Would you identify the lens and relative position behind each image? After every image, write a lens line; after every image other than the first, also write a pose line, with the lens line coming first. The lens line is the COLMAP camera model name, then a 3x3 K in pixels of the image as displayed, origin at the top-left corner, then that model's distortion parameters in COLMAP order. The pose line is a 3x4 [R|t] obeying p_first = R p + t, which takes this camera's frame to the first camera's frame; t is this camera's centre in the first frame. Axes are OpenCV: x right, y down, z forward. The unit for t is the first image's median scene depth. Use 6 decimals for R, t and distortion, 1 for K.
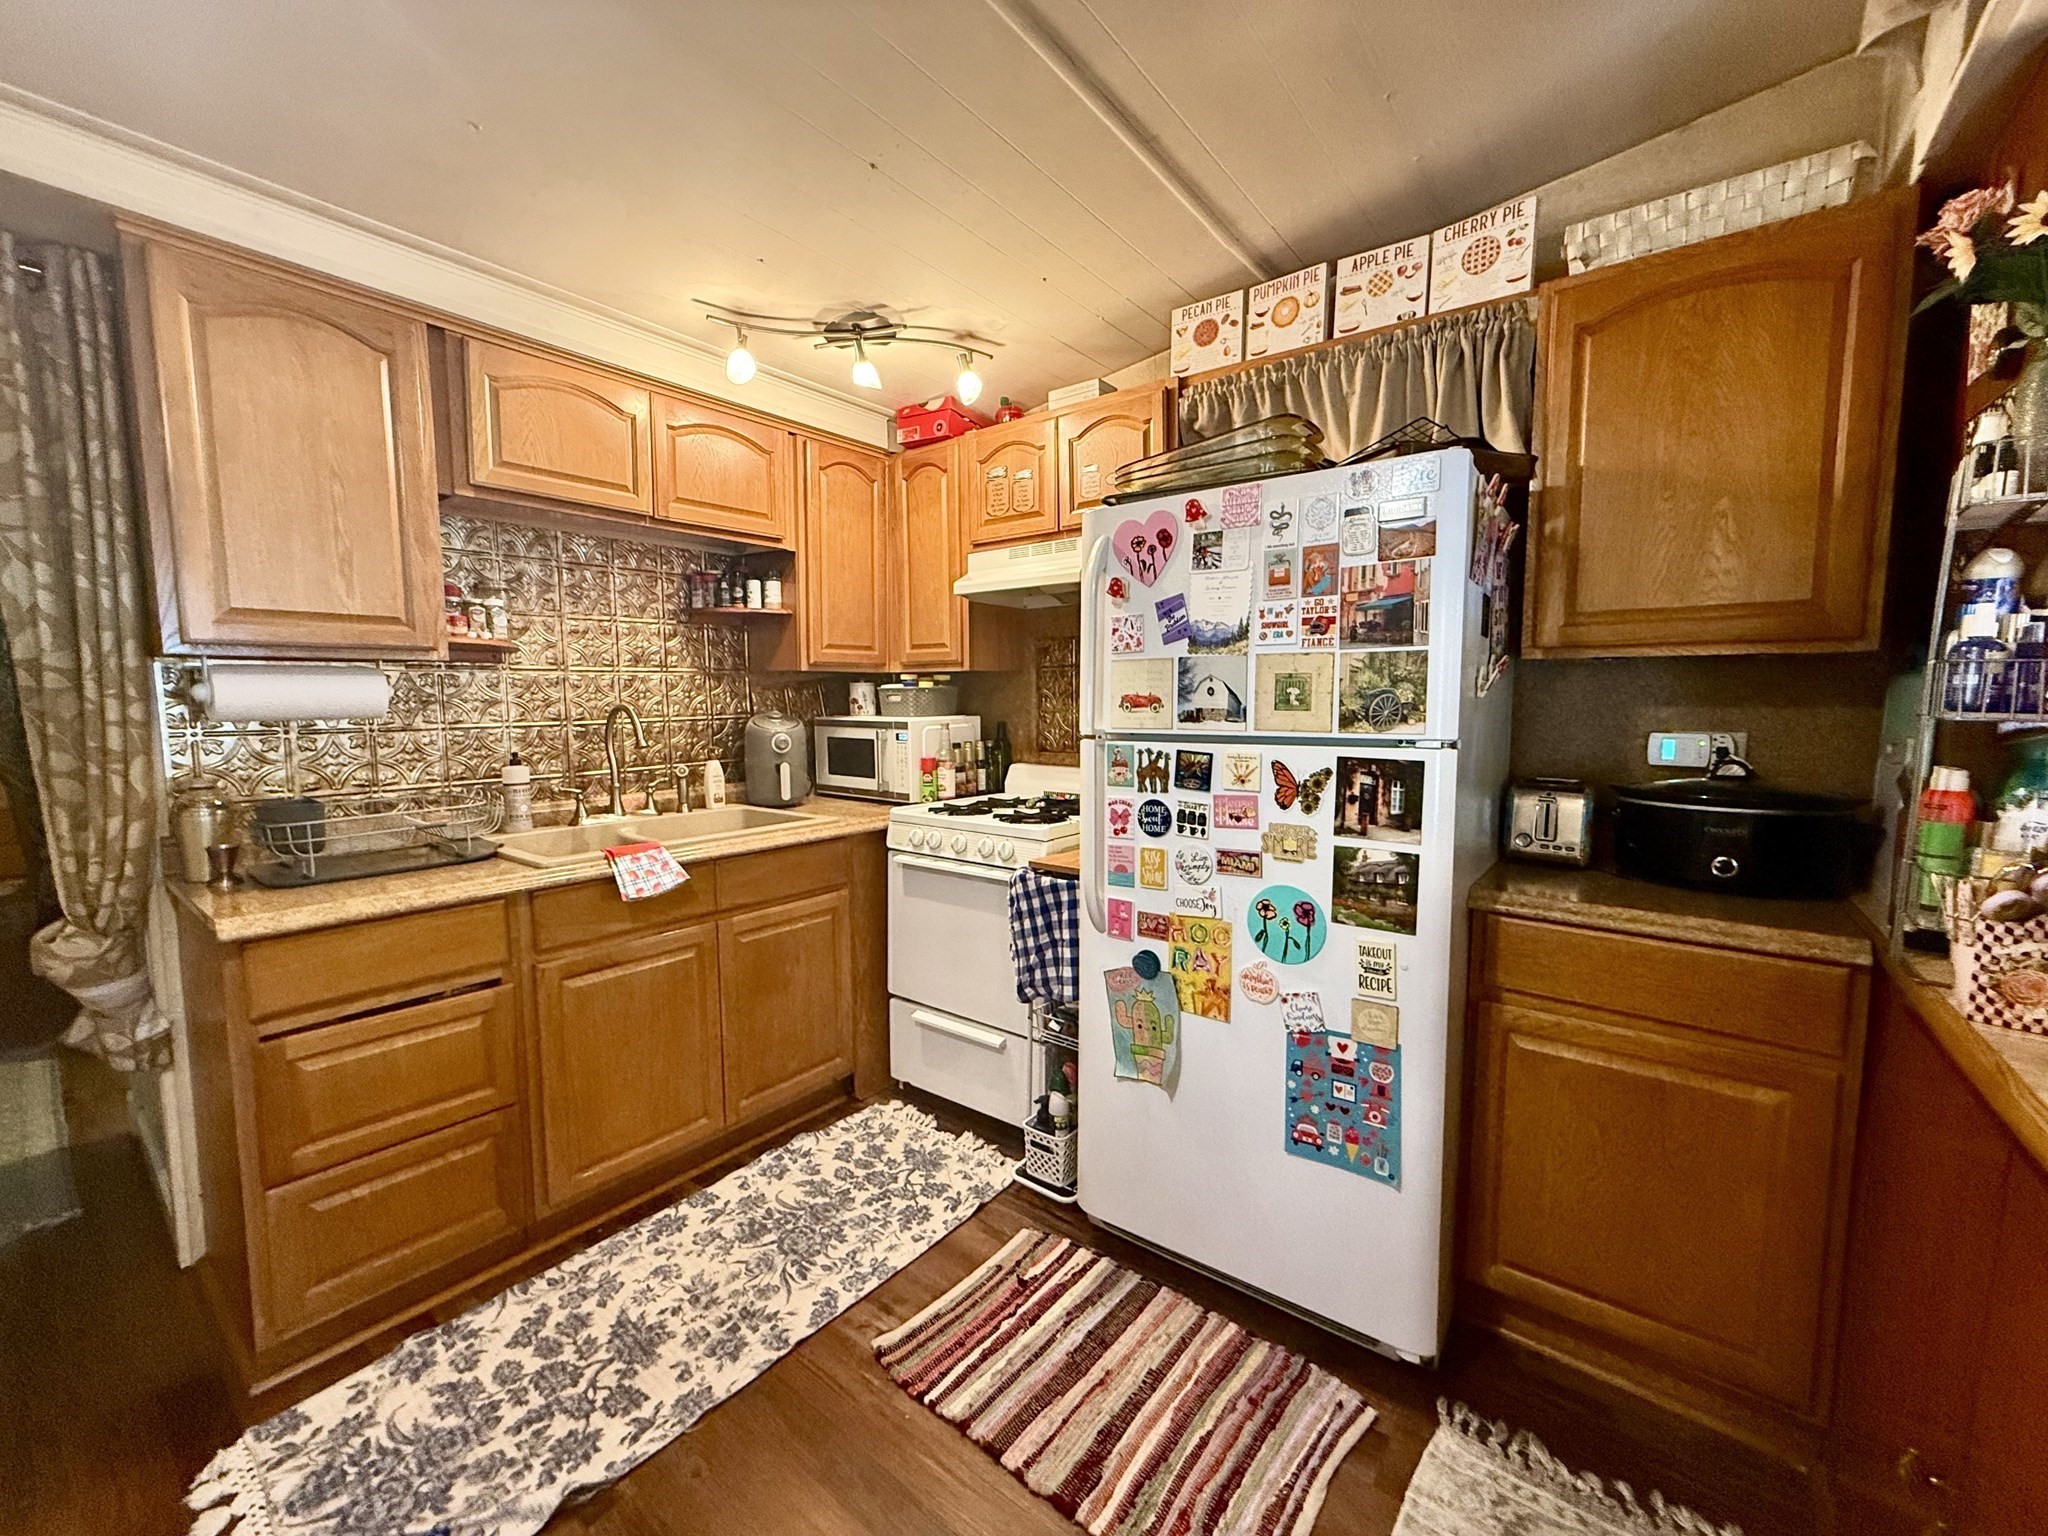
lens RADIAL K [[811.6, 0, 1023.1], [0, 811.6, 766.1], [0, 0, 1]] dist [-0.000326, -0.000789]
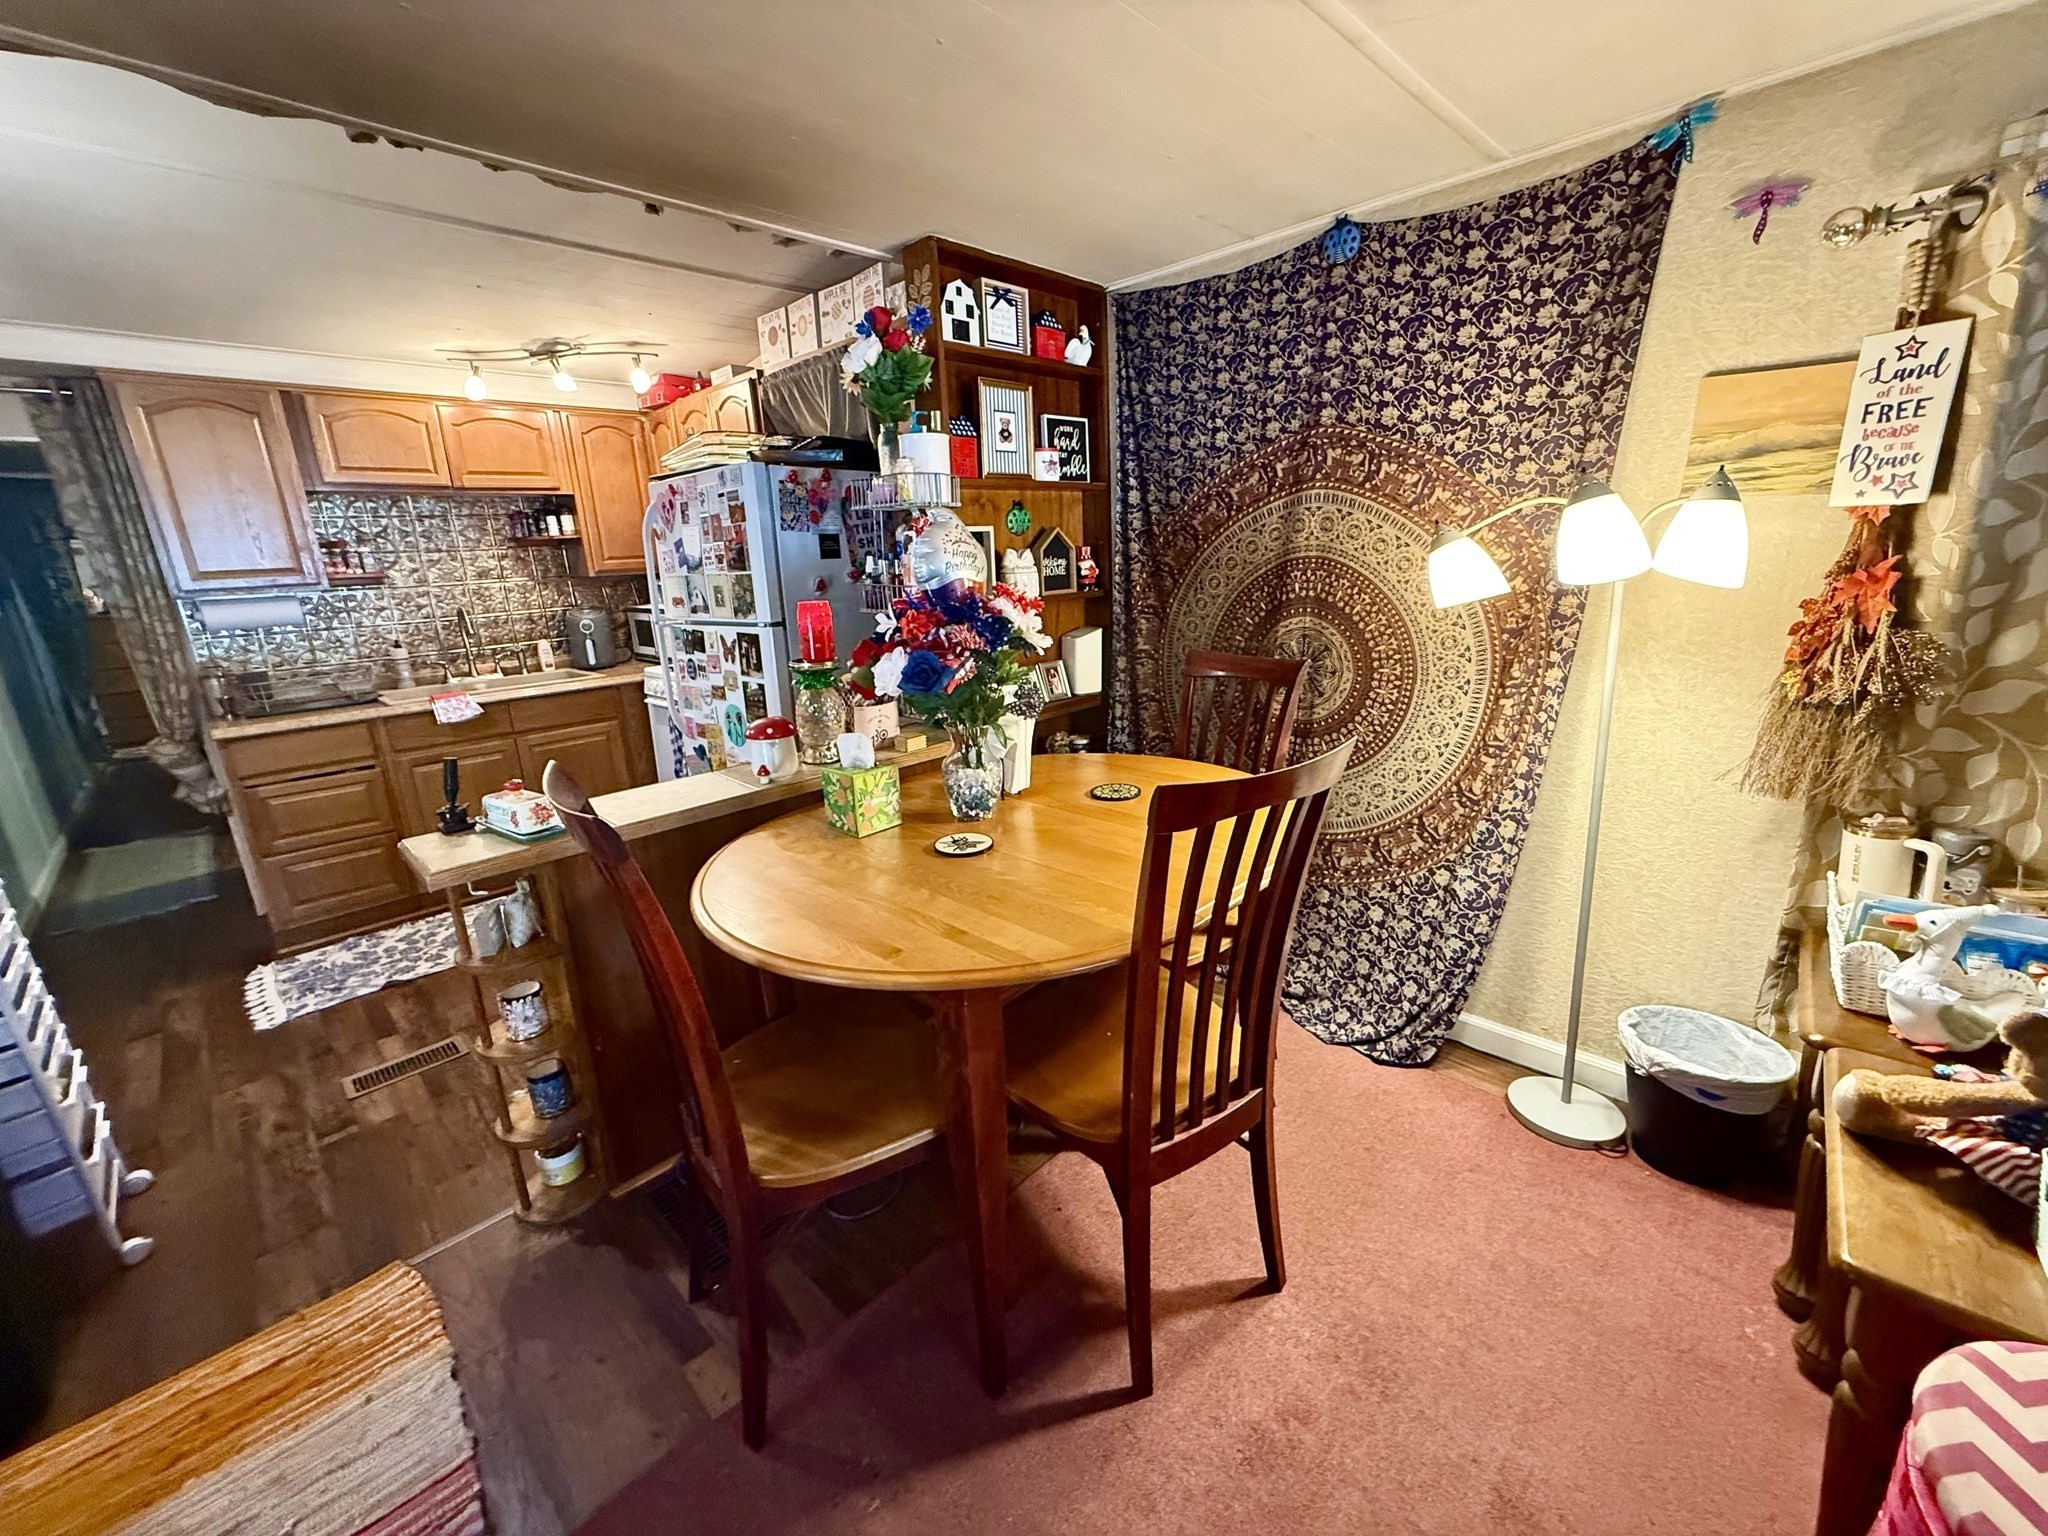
lens RADIAL K [[811.6, 0, 1023.1], [0, 811.6, 766.1], [0, 0, 1]] dist [-0.000326, -0.000789]
pose [[0.992632, -0.013083, -0.120458, 0.840366], [0.033725, 0.984701, 0.170956, -0.003831], [0.116379, -0.173759, 0.977887, -0.515865]]
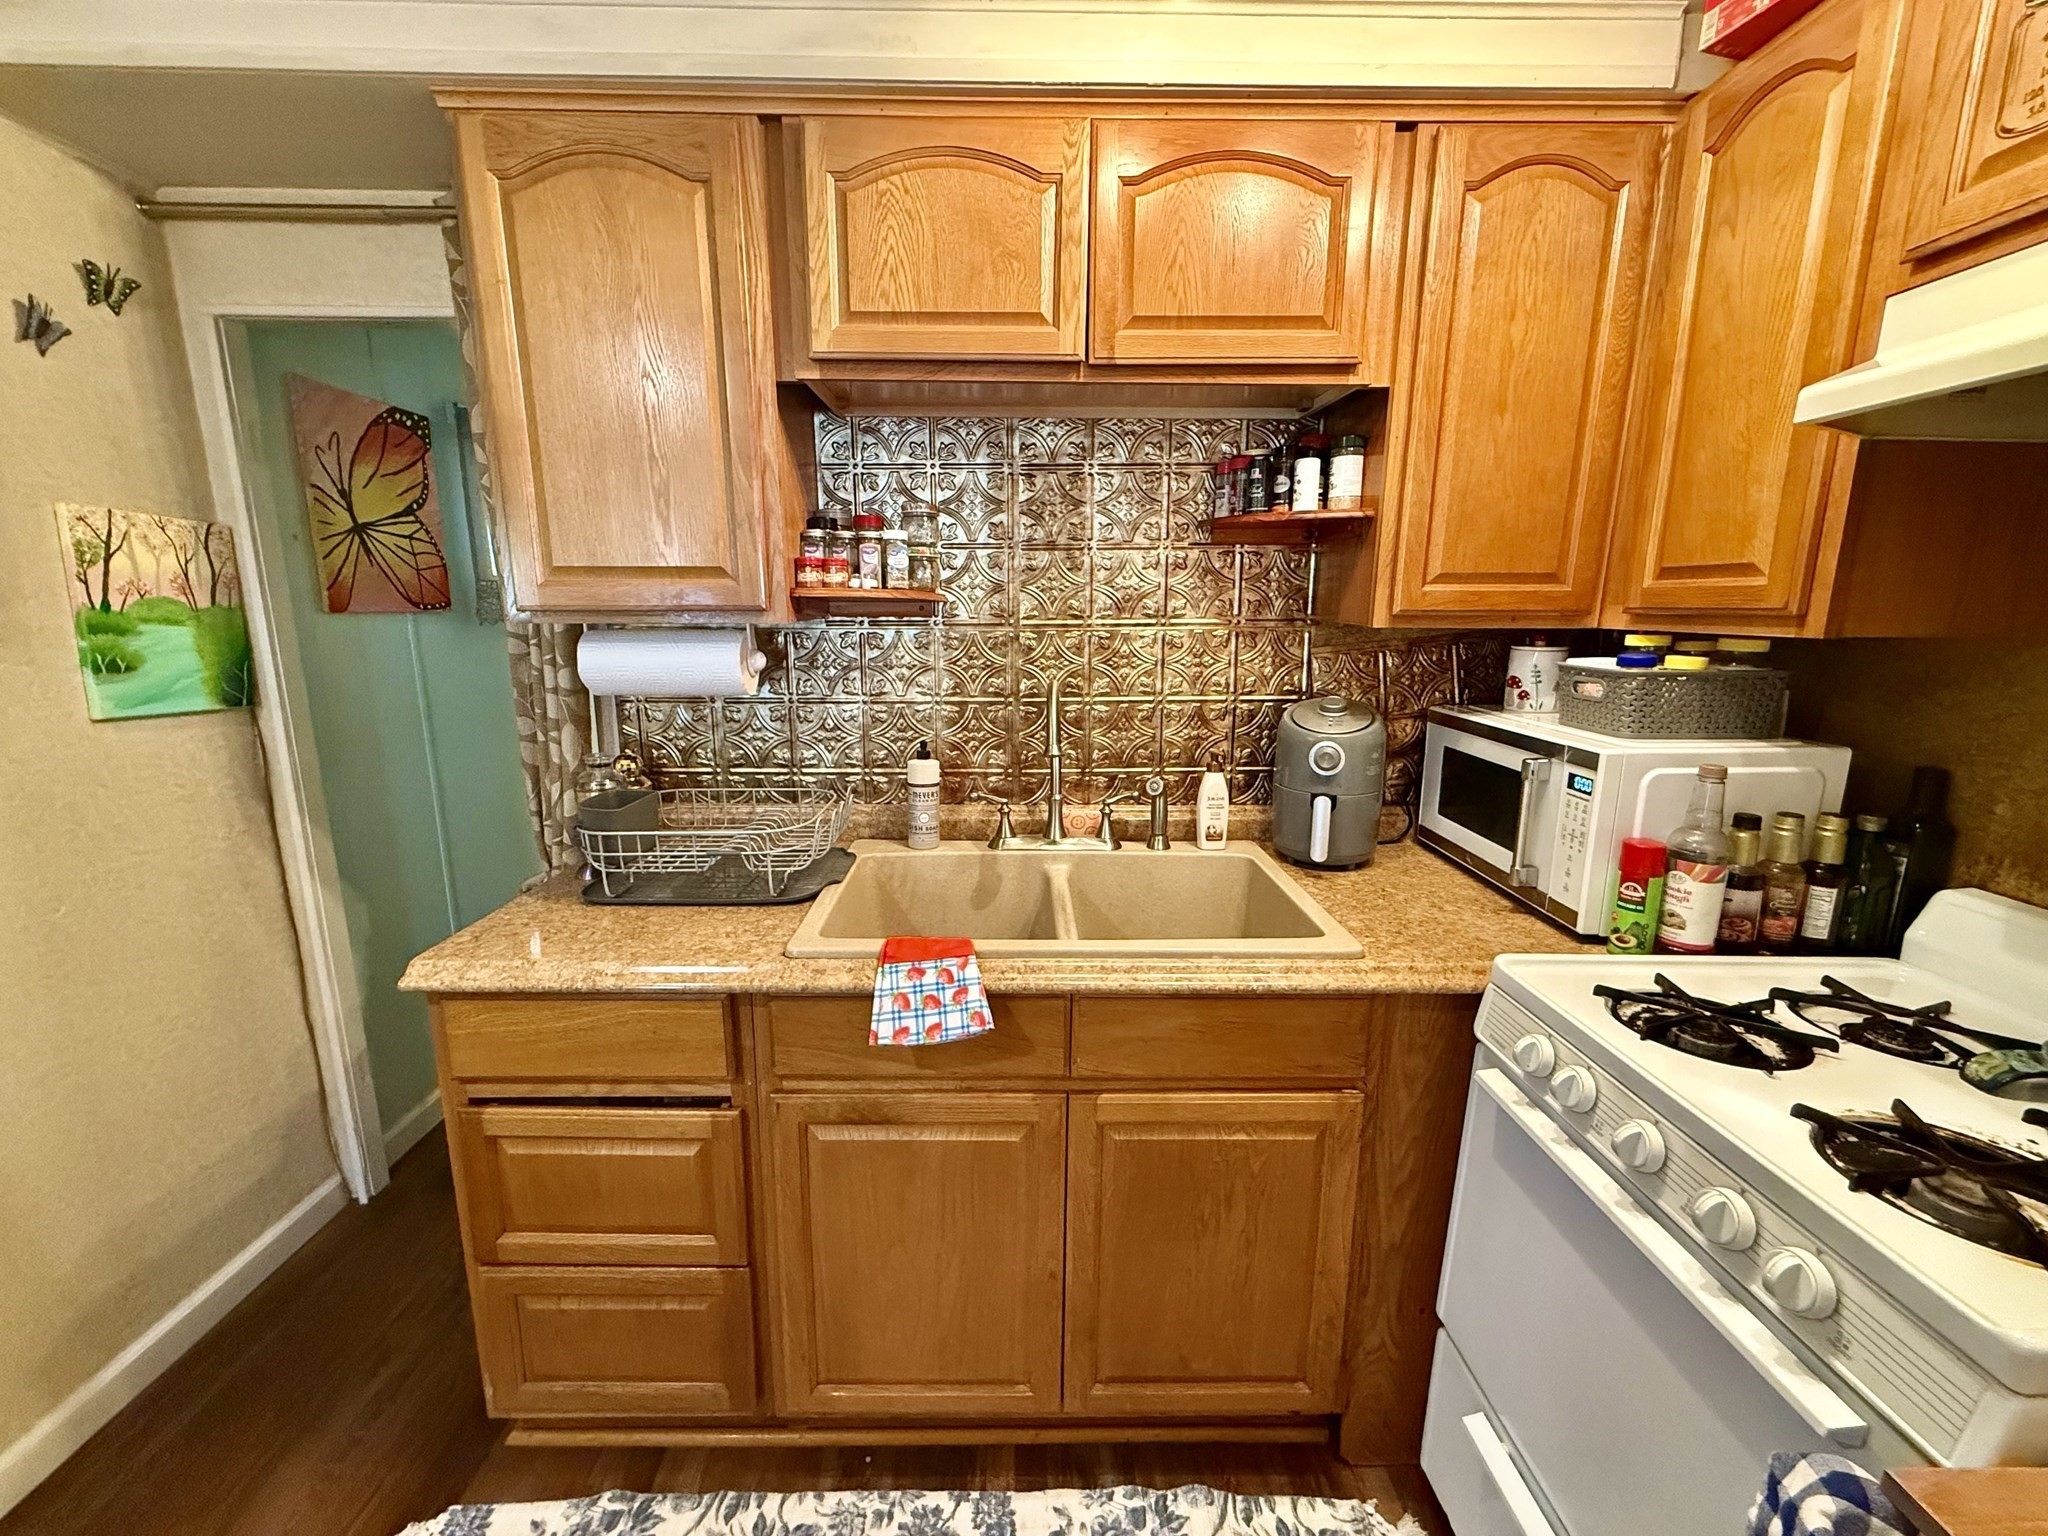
lens RADIAL K [[811.6, 0, 1023.1], [0, 811.6, 766.1], [0, 0, 1]] dist [-0.000326, -0.000789]
pose [[0.622888, 0.158434, -0.766100, -0.002434], [-0.075530, 0.986882, 0.142682, -0.106461], [0.778657, -0.031011, 0.626683, 0.607365]]
